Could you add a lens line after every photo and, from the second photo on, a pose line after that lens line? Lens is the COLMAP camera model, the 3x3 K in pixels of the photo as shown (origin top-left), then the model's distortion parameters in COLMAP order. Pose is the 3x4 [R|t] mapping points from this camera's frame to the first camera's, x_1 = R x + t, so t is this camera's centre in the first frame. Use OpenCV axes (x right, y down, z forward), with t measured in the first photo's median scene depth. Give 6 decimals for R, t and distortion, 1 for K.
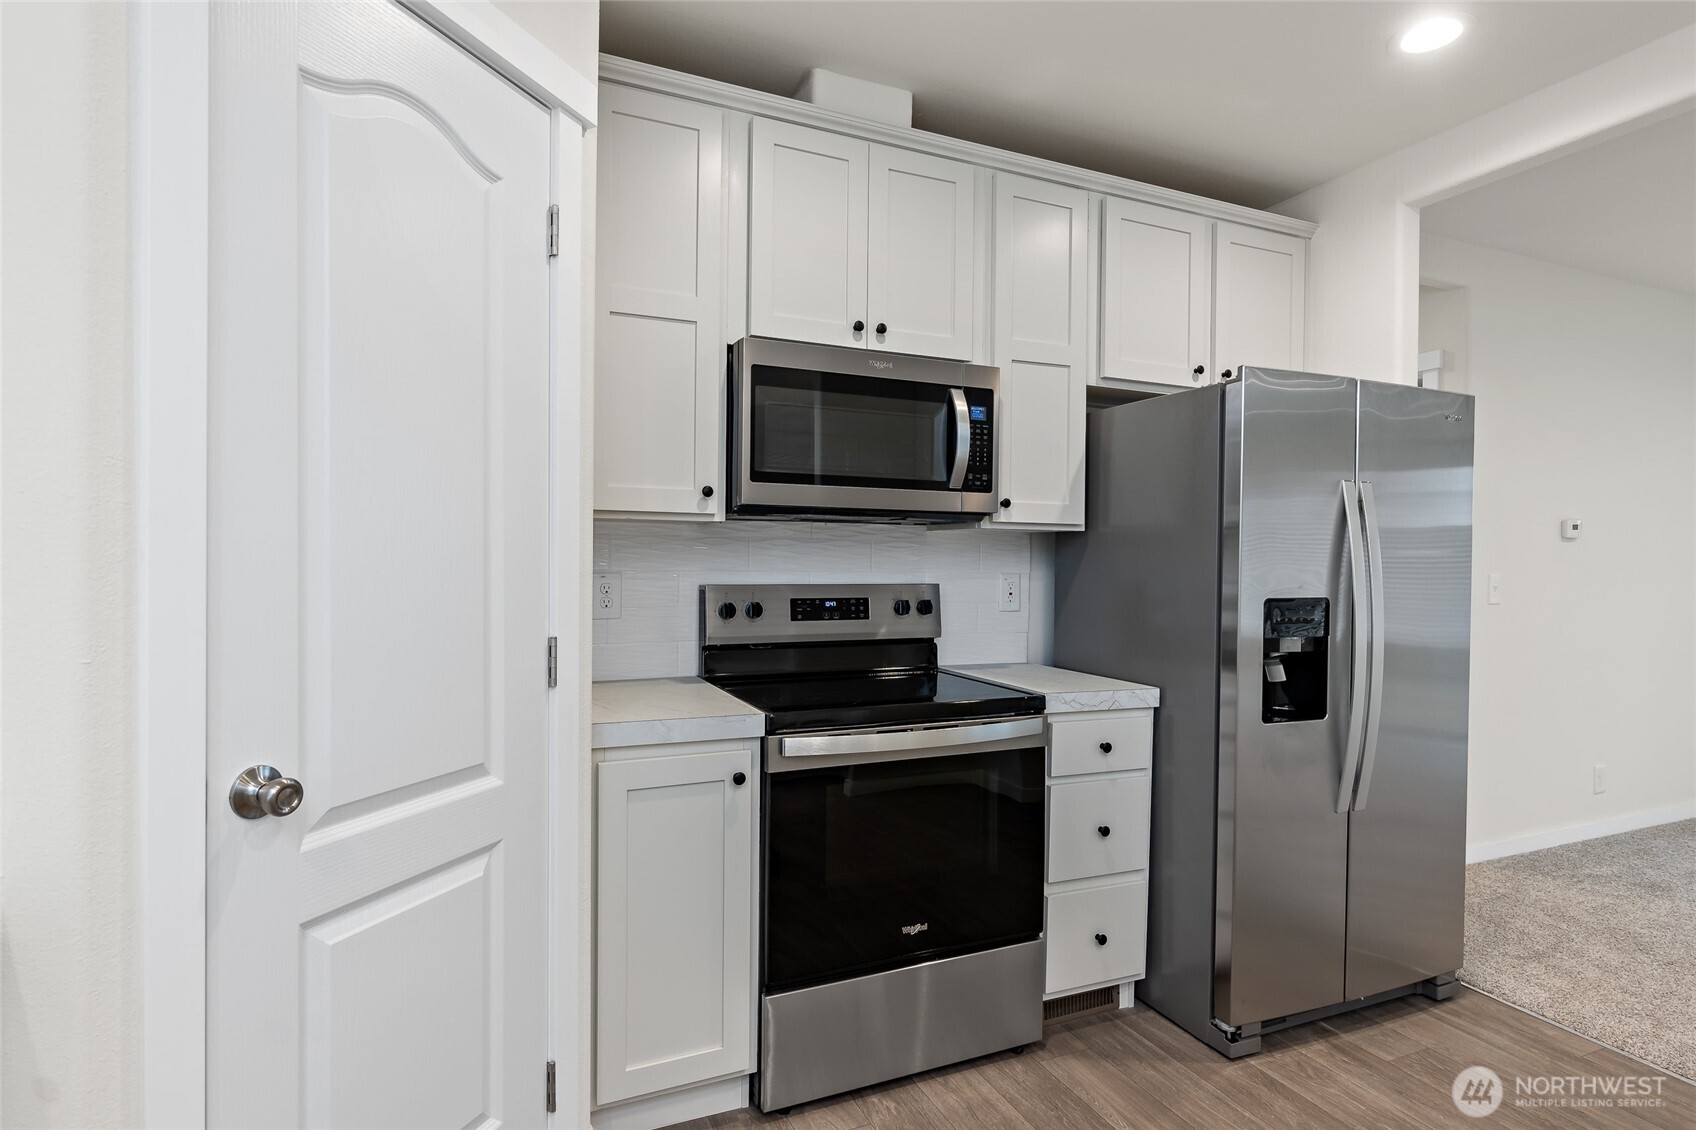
lens RADIAL K [[847.6, 0, 845.8], [0, 847.6, 560.9], [0, 0, 1]] dist [0.003160, 0.000458]
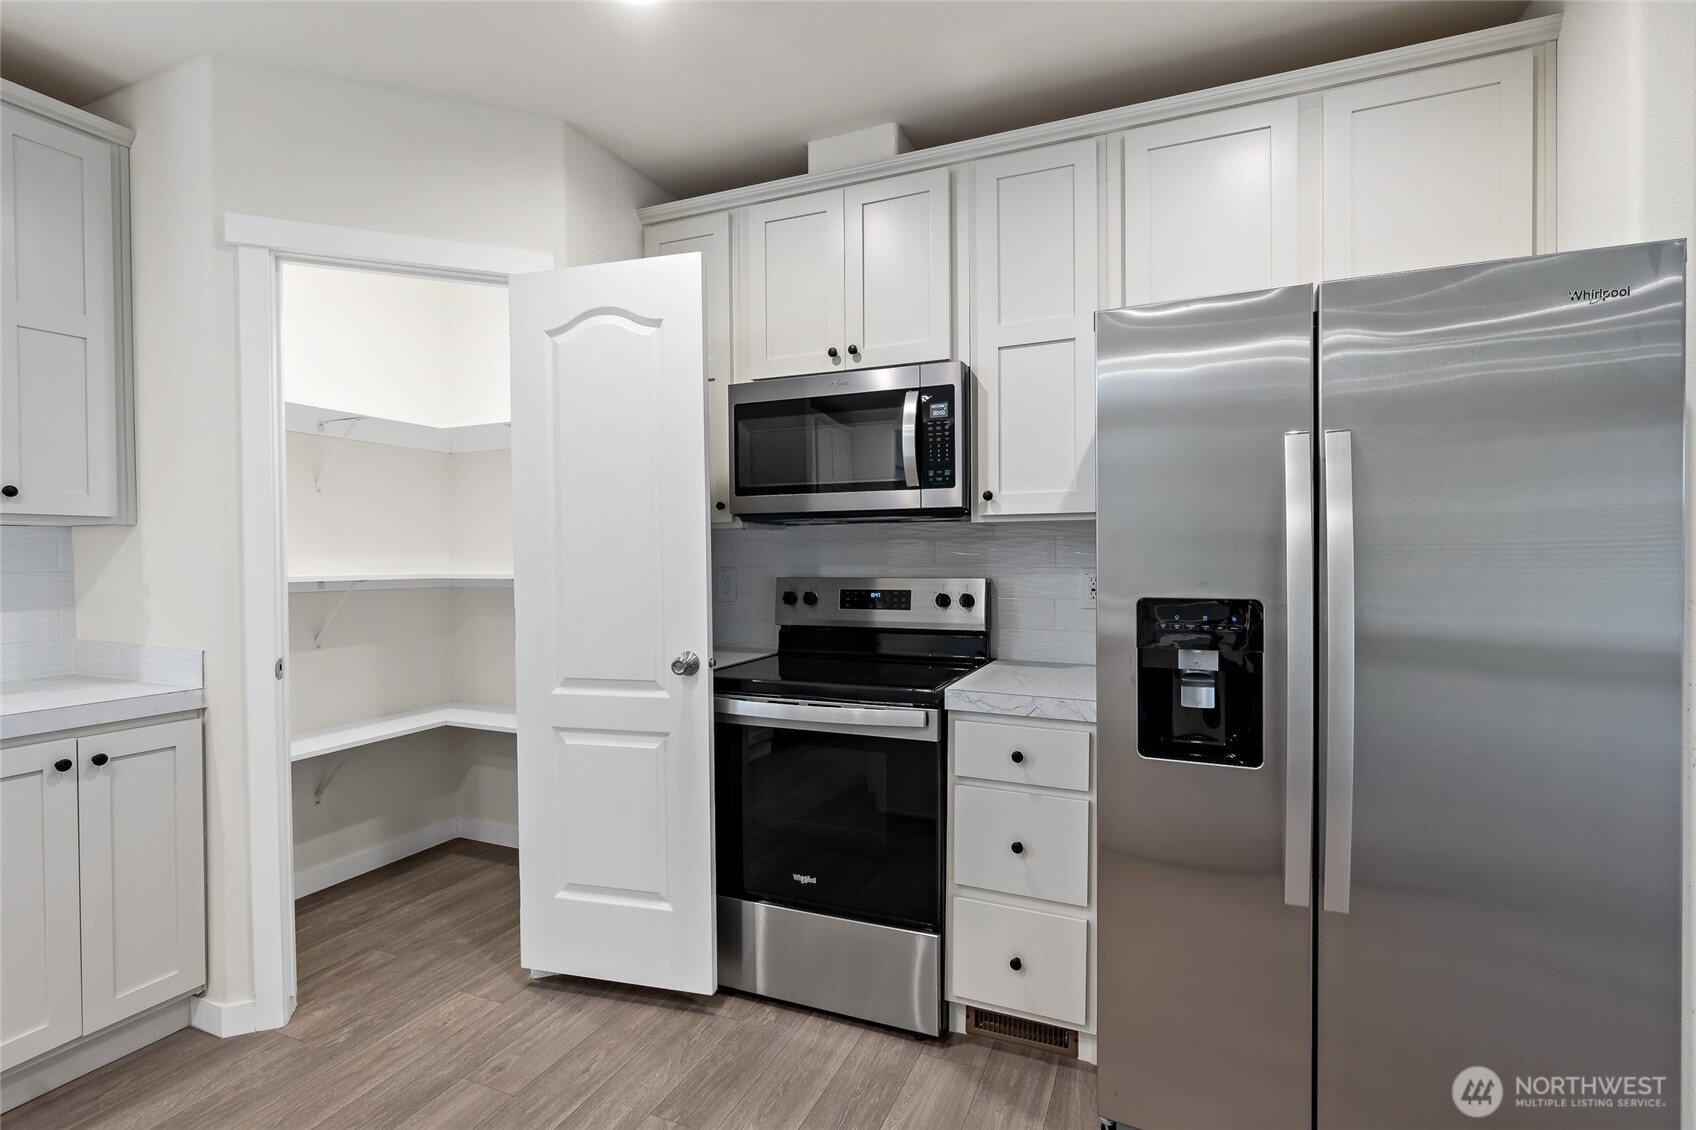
lens RADIAL K [[754.1, 0, 887.4], [0, 754.1, 564.8], [0, 0, 1]] dist [-0.003205, -0.000286]
pose [[0.707333, -0.006854, -0.706847, 0.762887], [0.009541, 0.999954, -0.000148, 0.011199], [0.706816, -0.006639, 0.707366, 0.317086]]
